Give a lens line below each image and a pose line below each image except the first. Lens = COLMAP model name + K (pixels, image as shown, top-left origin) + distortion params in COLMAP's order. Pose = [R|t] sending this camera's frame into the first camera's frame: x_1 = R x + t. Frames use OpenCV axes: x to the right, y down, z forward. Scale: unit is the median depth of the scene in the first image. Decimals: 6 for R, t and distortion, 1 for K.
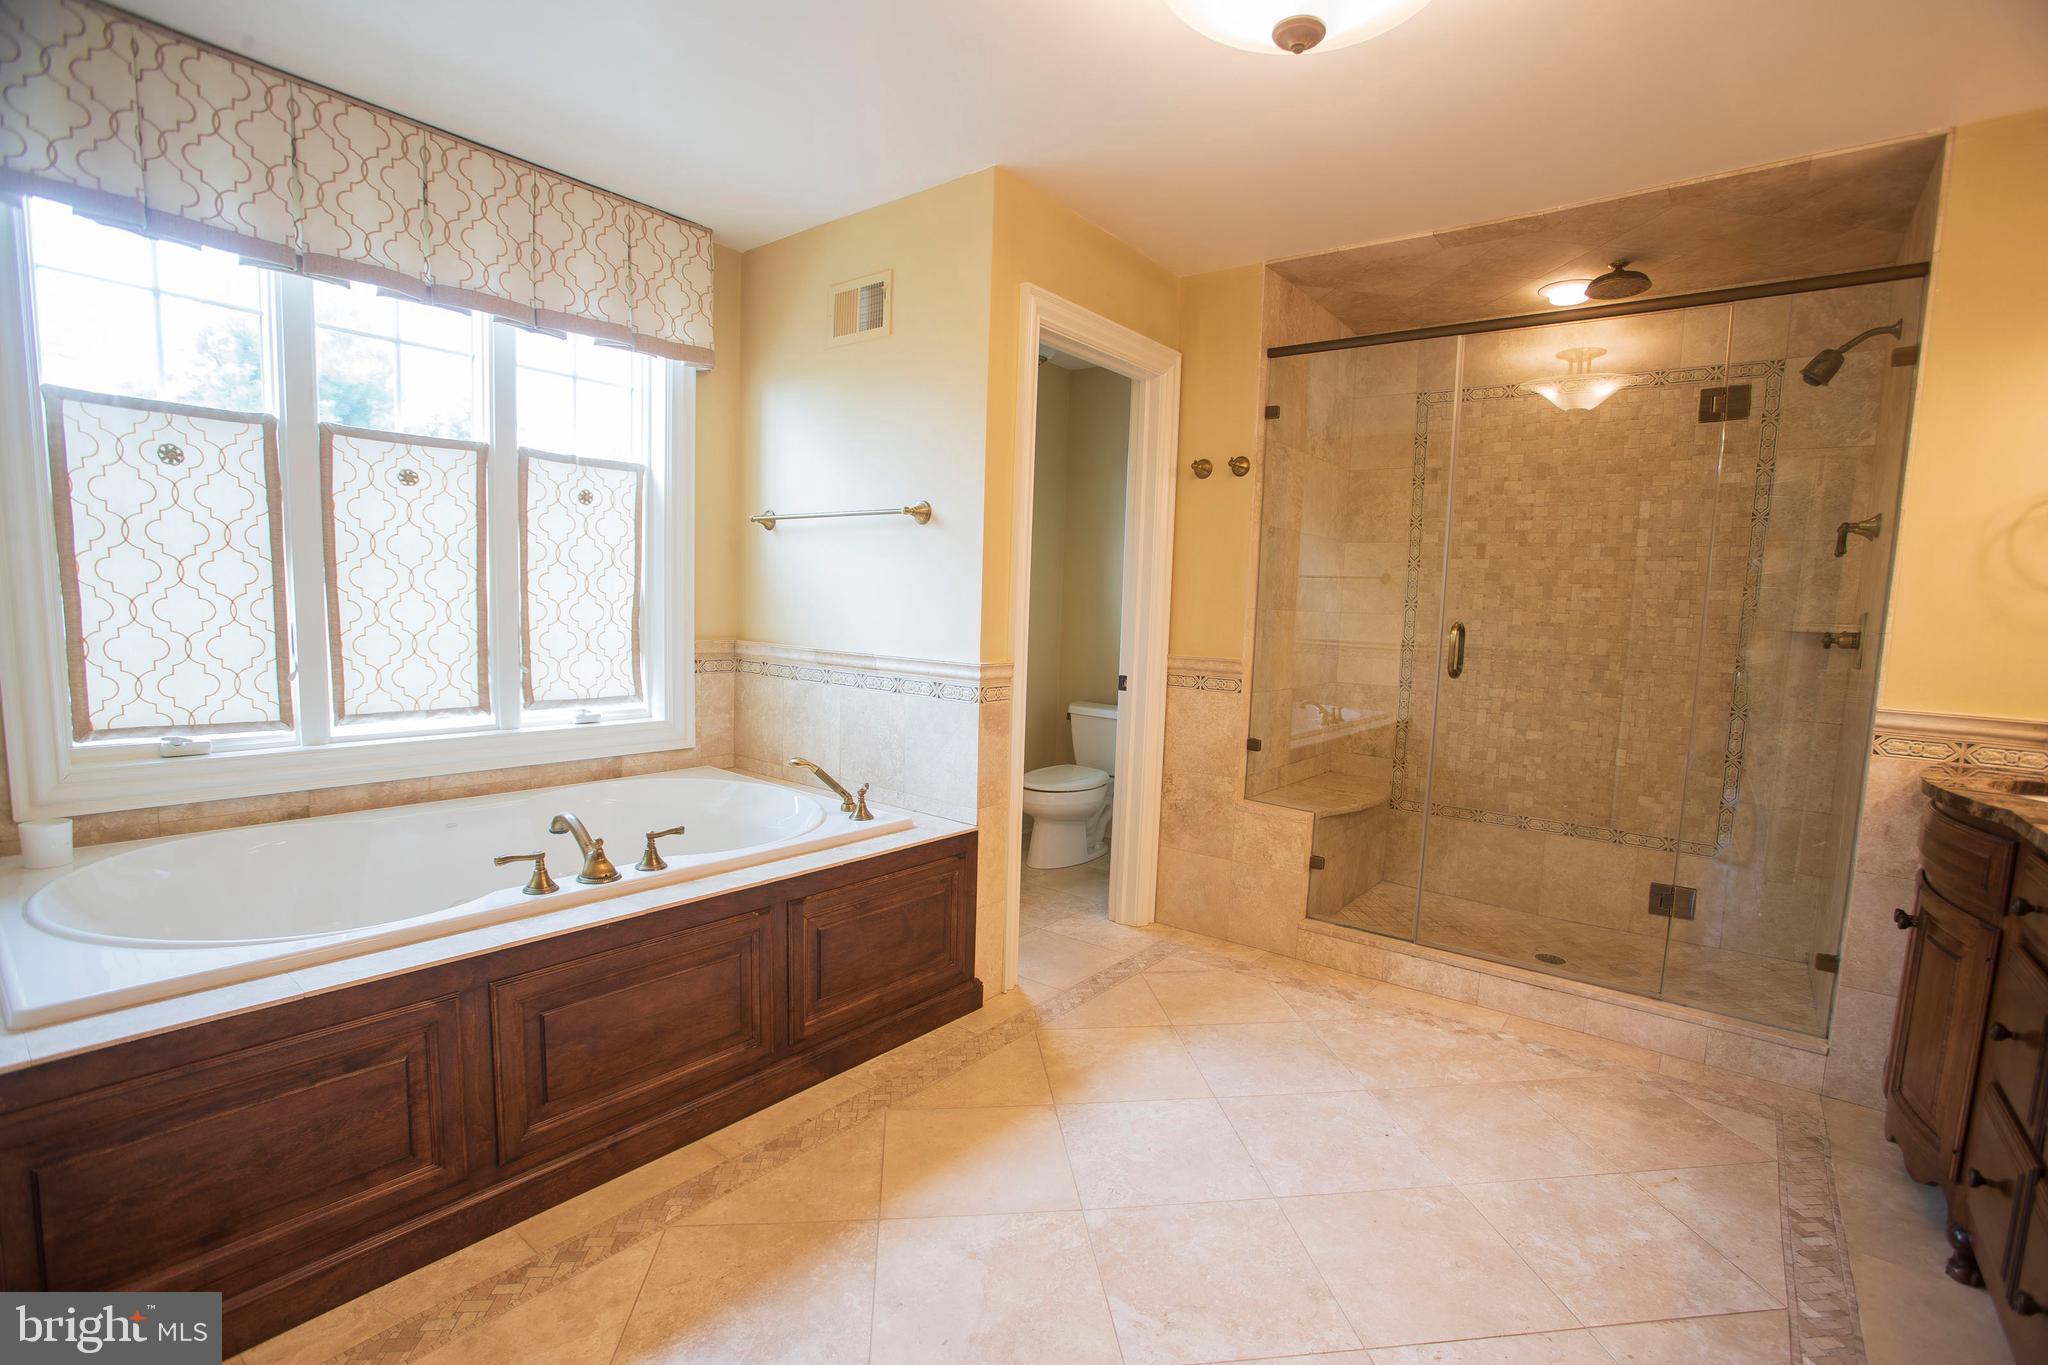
lens RADIAL K [[935.2, 0, 1036.8], [0, 935.2, 705.3], [0, 0, 1]] dist [-0.081526, 0.032912]
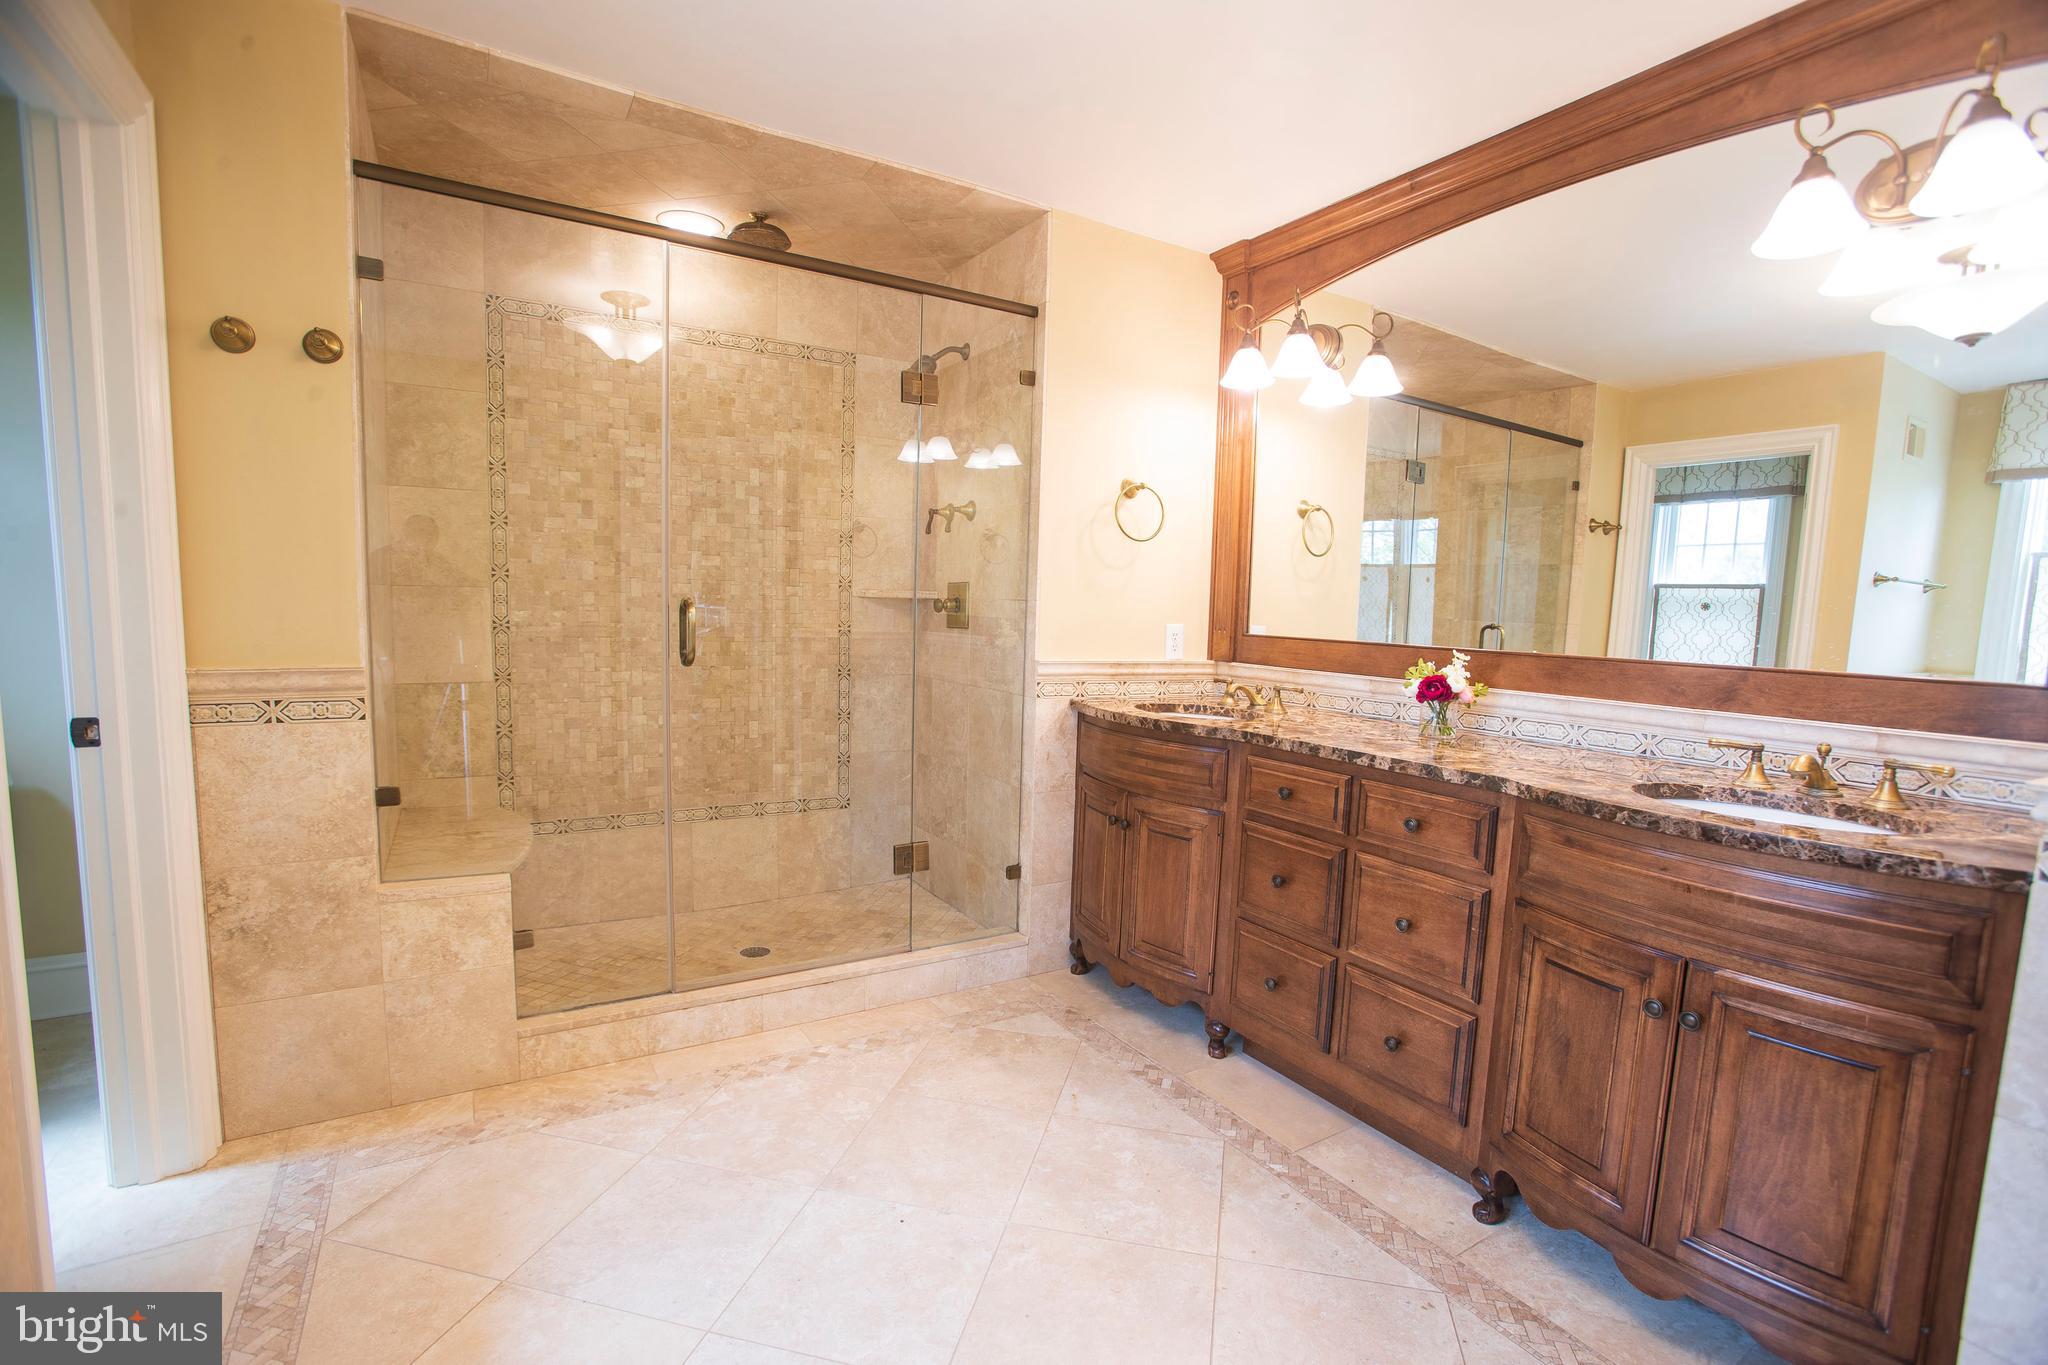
lens RADIAL K [[935.2, 0, 1036.8], [0, 935.2, 705.3], [0, 0, 1]] dist [-0.081526, 0.032912]
pose [[0.338916, -0.125668, 0.932386, -0.190726], [0.083599, 0.991141, 0.103200, -0.047504], [-0.937095, 0.042971, 0.346419, 0.369866]]
